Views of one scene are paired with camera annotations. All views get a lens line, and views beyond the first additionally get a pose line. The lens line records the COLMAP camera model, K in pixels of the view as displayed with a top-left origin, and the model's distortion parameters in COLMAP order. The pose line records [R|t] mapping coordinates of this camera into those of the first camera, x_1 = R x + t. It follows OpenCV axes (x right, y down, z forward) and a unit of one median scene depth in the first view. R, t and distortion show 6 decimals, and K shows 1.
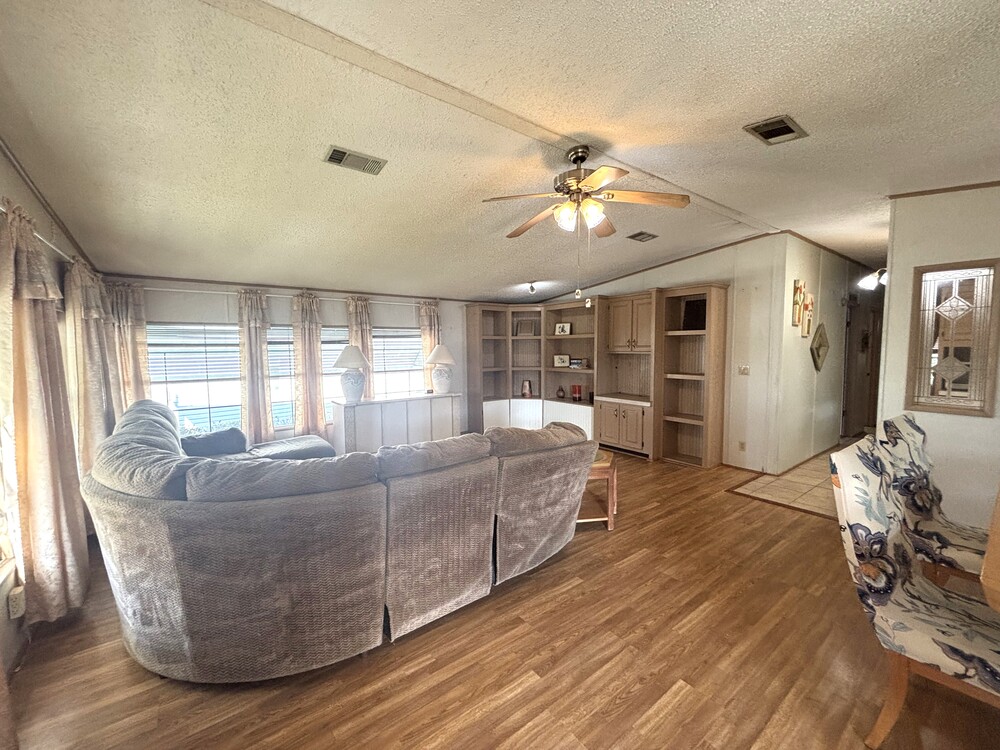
lens RADIAL K [[401.1, 0, 500.0], [0, 401.1, 375.0], [0, 0, 1]] dist [-0.007779, 0.000065]
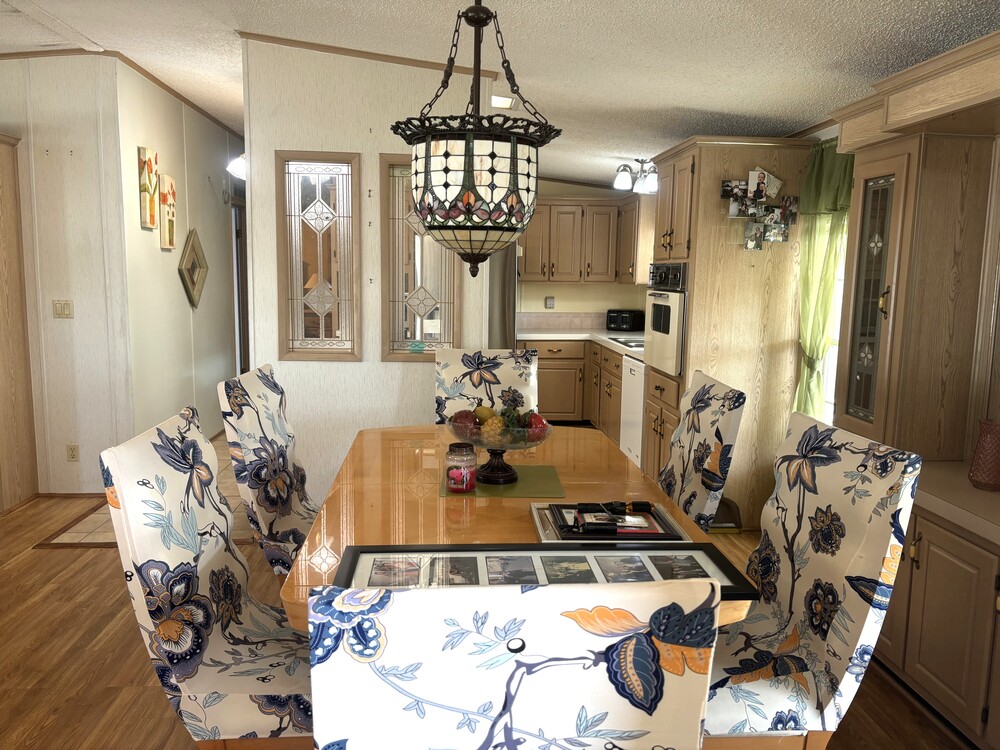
lens RADIAL K [[762.9, 0, 500.0], [0, 762.9, 375.0], [0, 0, 1]] dist [0.008330, 0.000214]
pose [[0.517778, -0.098468, 0.849830, 0.151468], [0.037679, 0.995015, 0.092333, 0.008513], [-0.854685, -0.015787, 0.518907, -0.021859]]
